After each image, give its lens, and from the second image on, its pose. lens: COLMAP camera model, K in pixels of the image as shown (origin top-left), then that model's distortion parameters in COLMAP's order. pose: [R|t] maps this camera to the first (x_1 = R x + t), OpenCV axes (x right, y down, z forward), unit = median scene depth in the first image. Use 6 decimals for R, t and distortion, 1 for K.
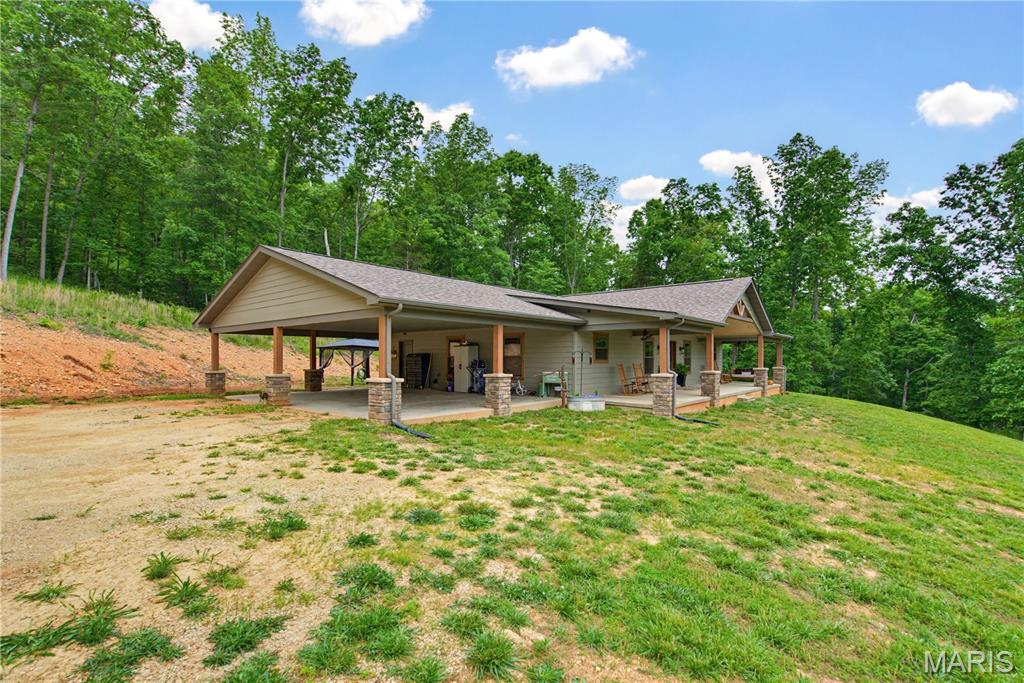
lens RADIAL K [[466.9, 0, 512.0], [0, 466.9, 341.5], [0, 0, 1]] dist [-0.000207, -0.000016]
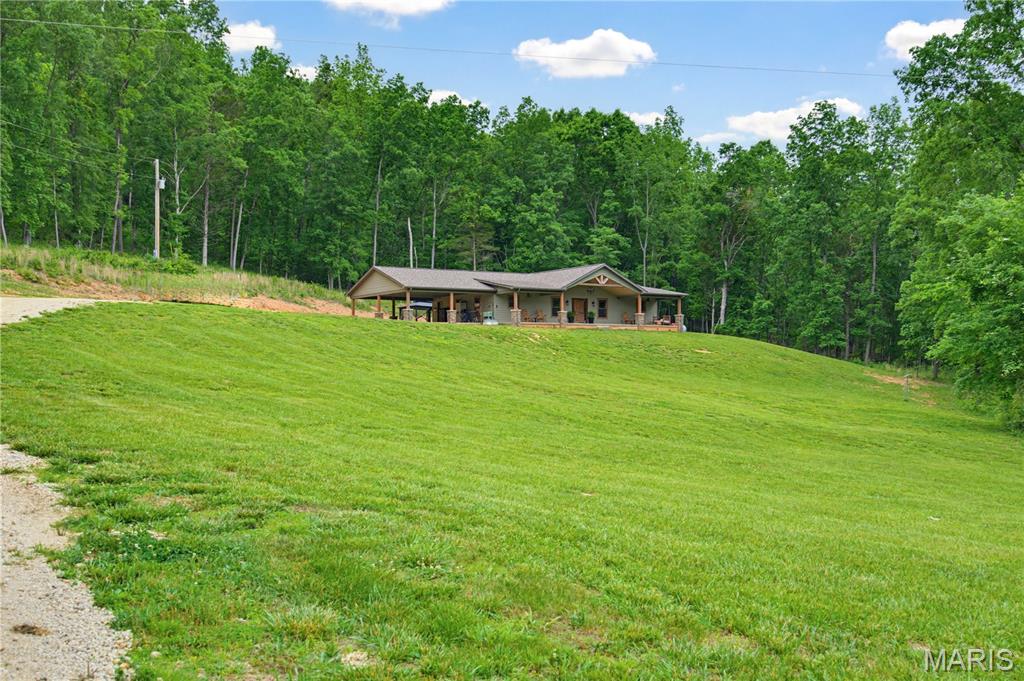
lens RADIAL K [[1047.9, 0, 512.0], [0, 1047.9, 340.5], [0, 0, 1]] dist [-0.001156, -0.000828]
pose [[0.947177, -0.009971, -0.320555, 0.911475], [0.014179, 0.999841, 0.010797, 0.073716], [0.320396, -0.014771, 0.947168, -1.889992]]
